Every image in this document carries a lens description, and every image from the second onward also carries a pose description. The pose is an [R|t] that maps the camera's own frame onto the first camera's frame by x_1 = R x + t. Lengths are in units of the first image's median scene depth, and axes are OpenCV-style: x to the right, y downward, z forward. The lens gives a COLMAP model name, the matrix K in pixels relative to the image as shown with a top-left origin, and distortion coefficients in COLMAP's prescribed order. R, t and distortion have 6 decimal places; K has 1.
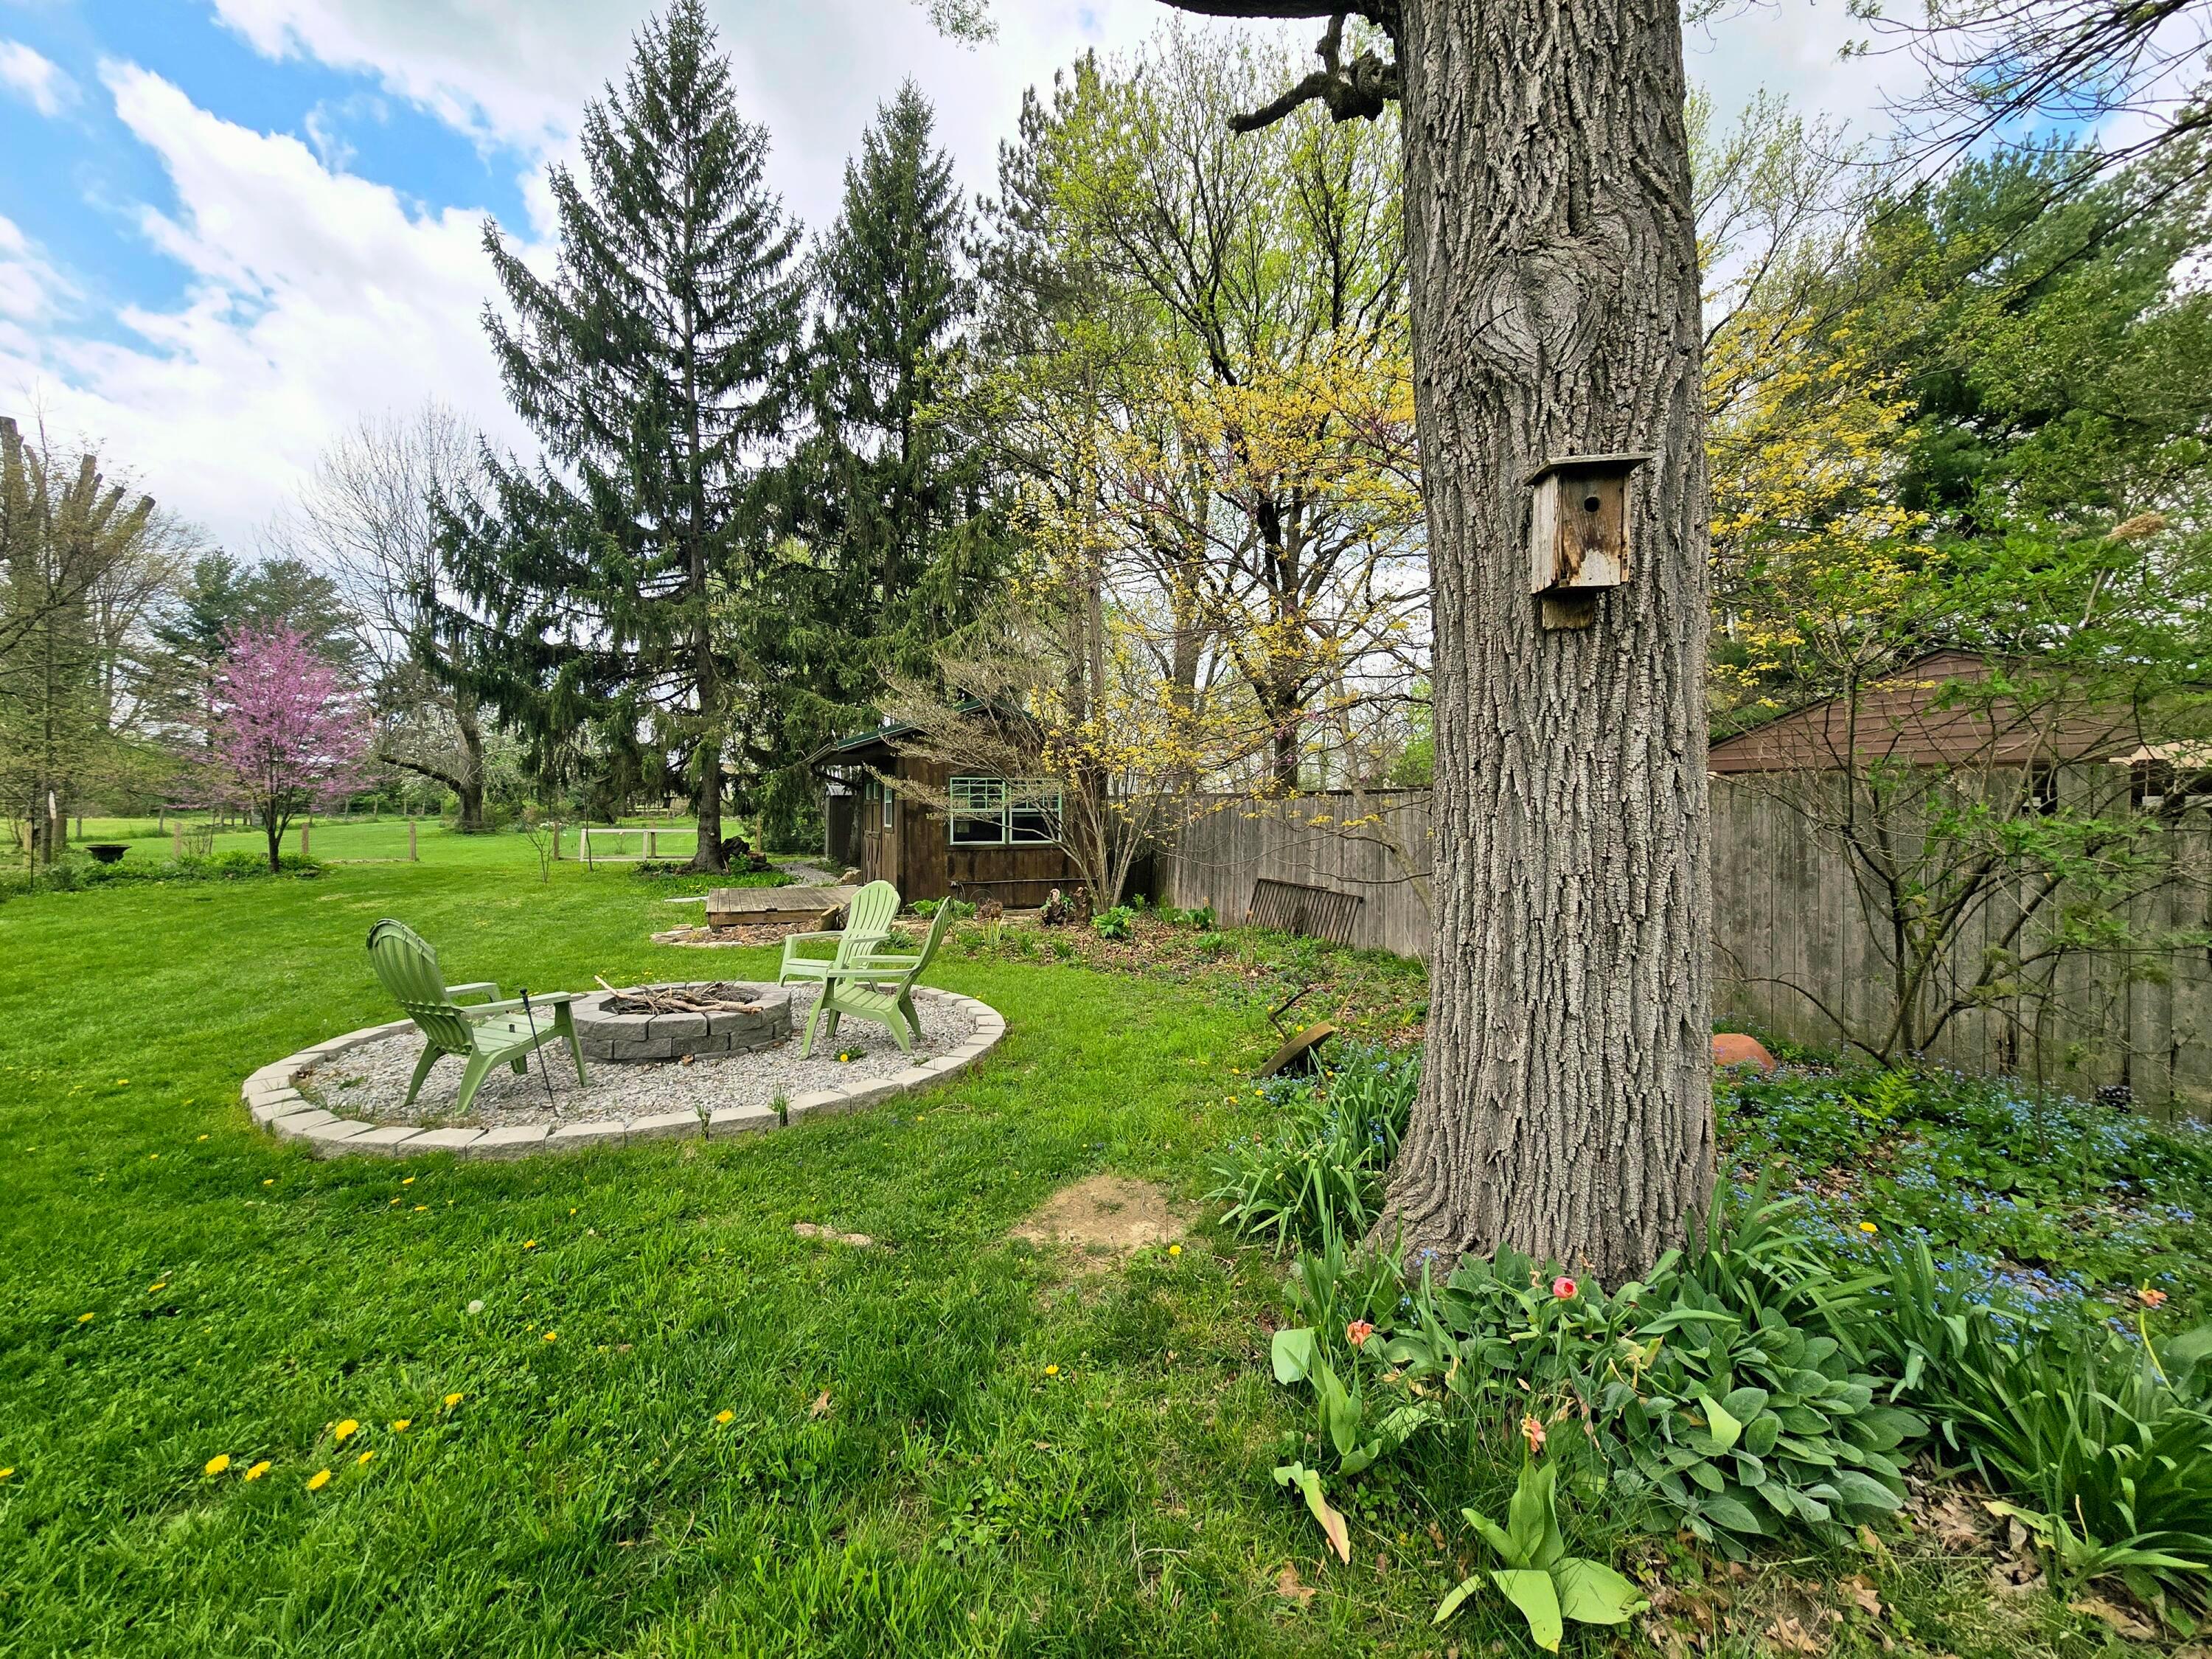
lens RADIAL K [[901.0, 0, 1106.0], [0, 901.0, 829.5], [0, 0, 1]] dist [0.000075, -0.000479]
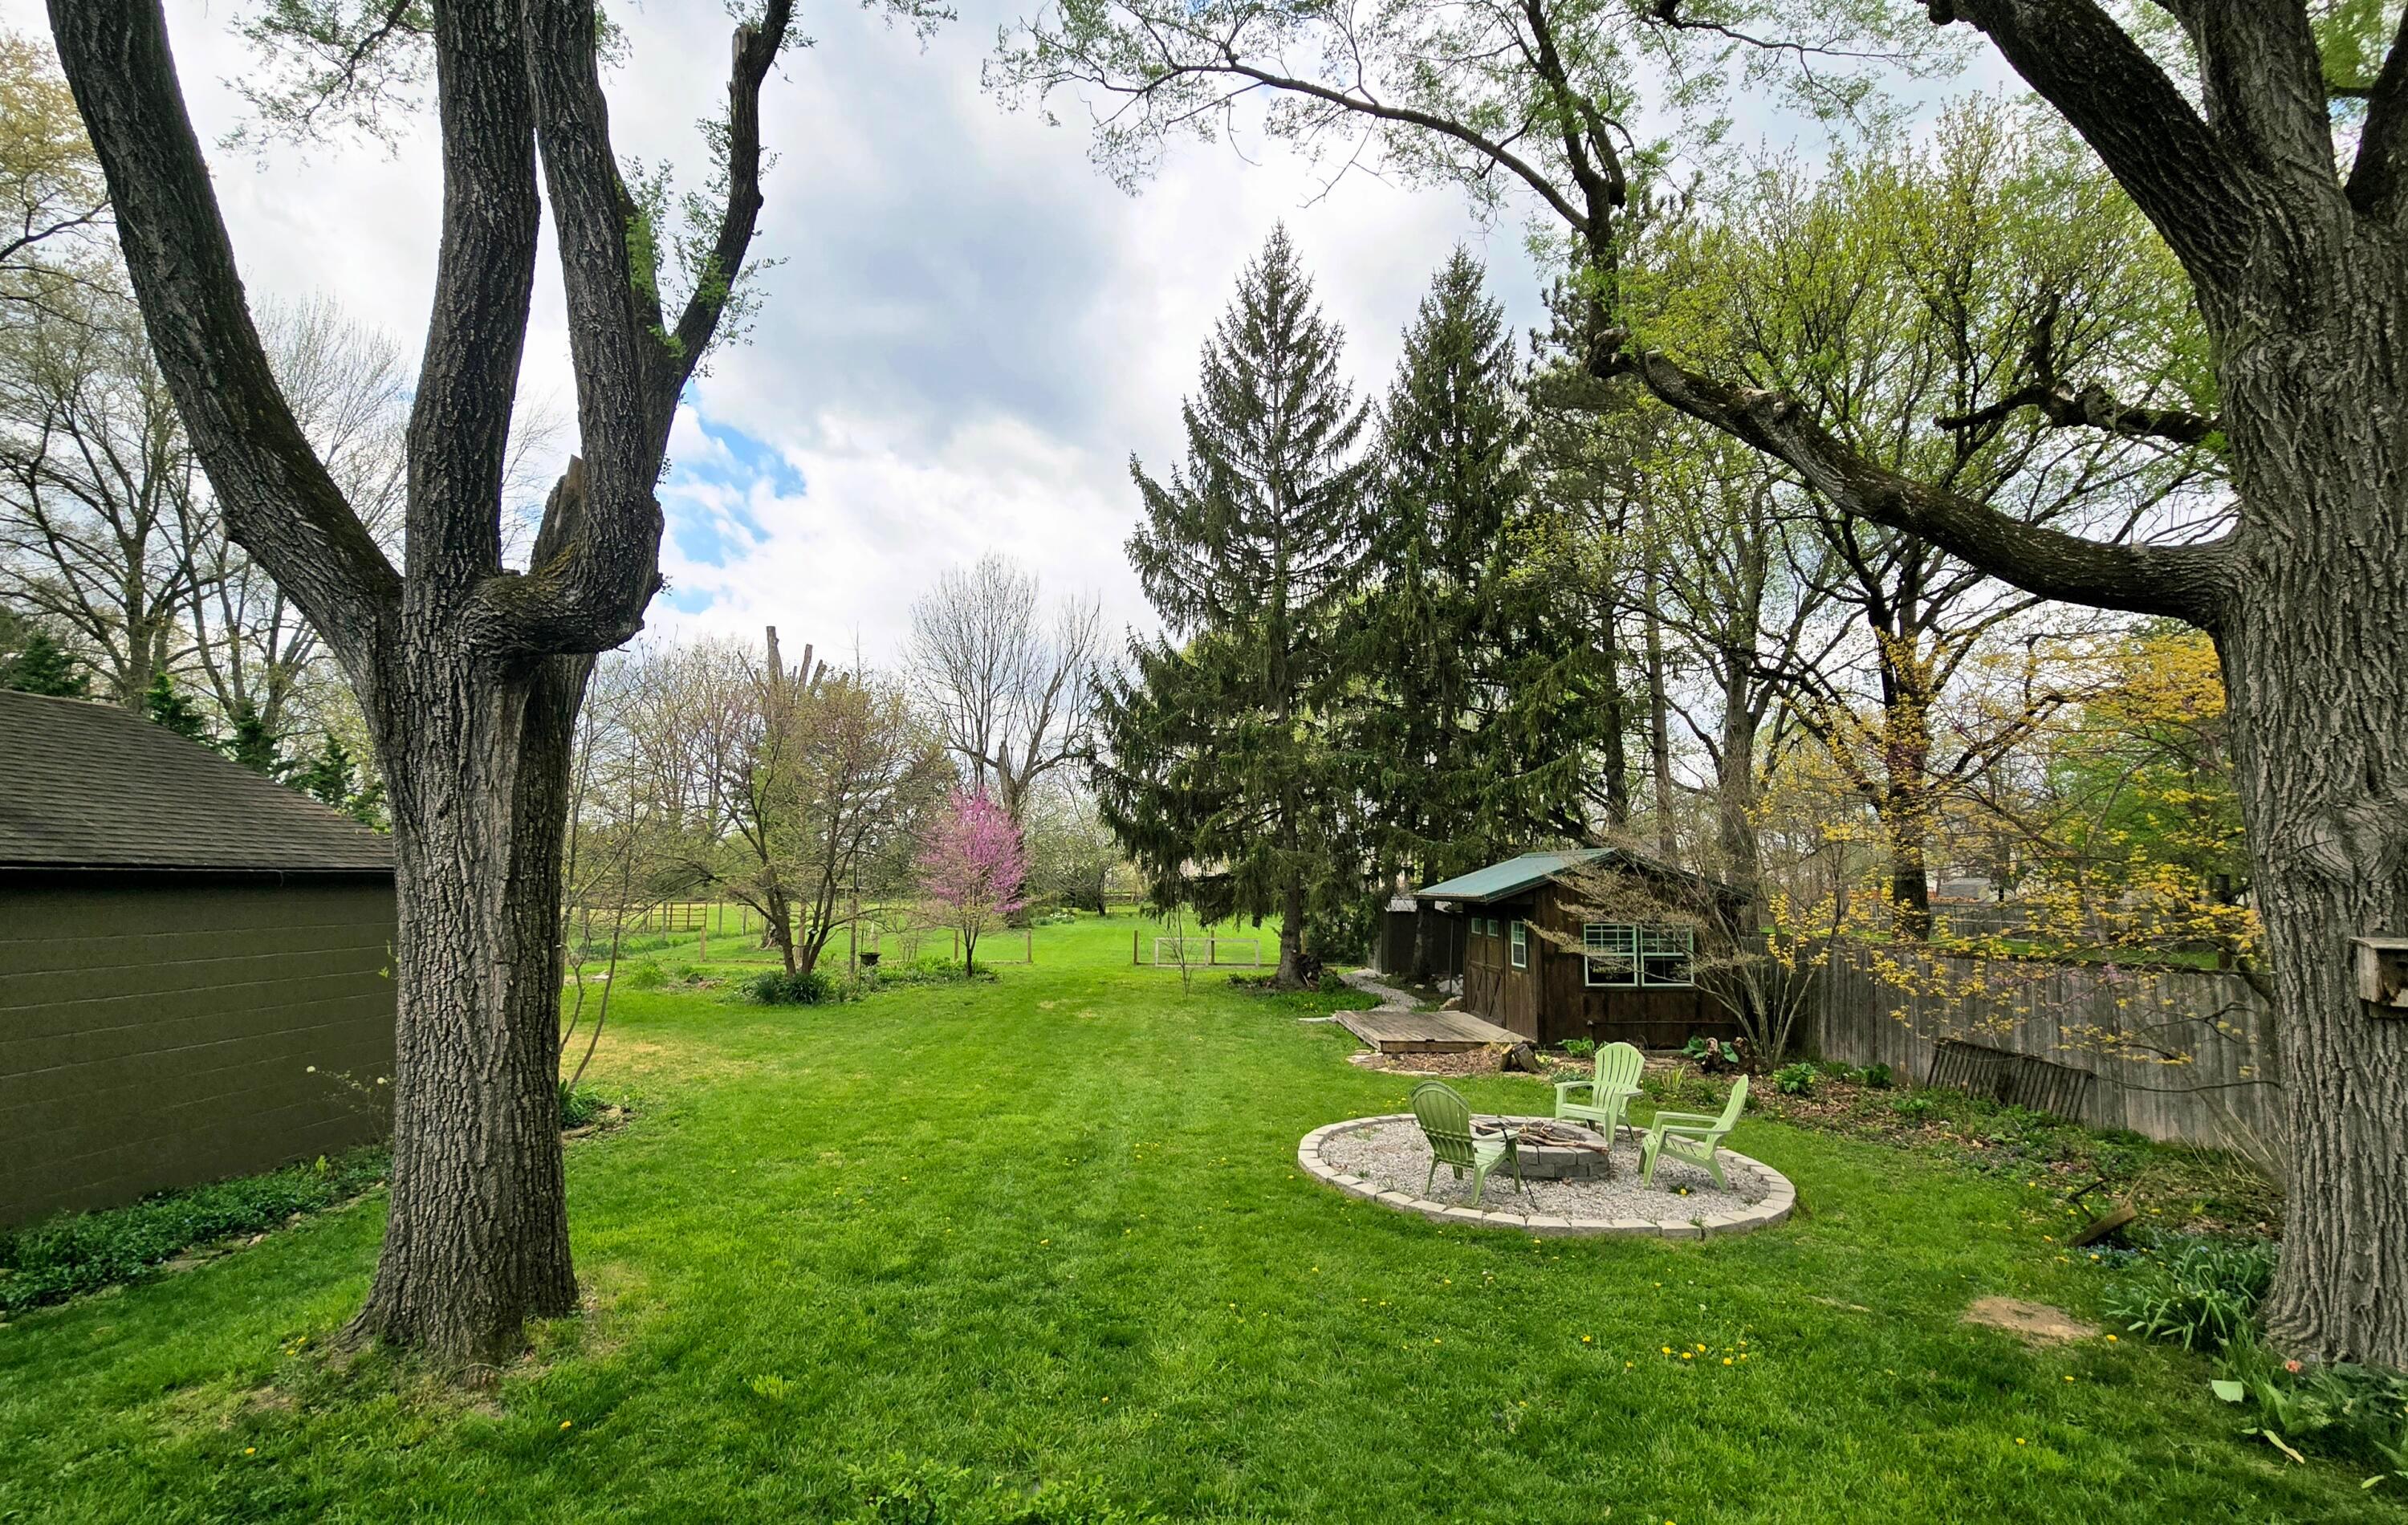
lens RADIAL K [[1032.2, 0, 1150.3], [0, 1032.2, 819.4], [0, 0, 1]] dist [-0.019292, 0.010145]
pose [[0.926931, -0.021964, -0.374588, -0.955250], [-0.008525, 0.996795, -0.079545, -0.400732], [0.375135, 0.076926, 0.923773, -1.761560]]
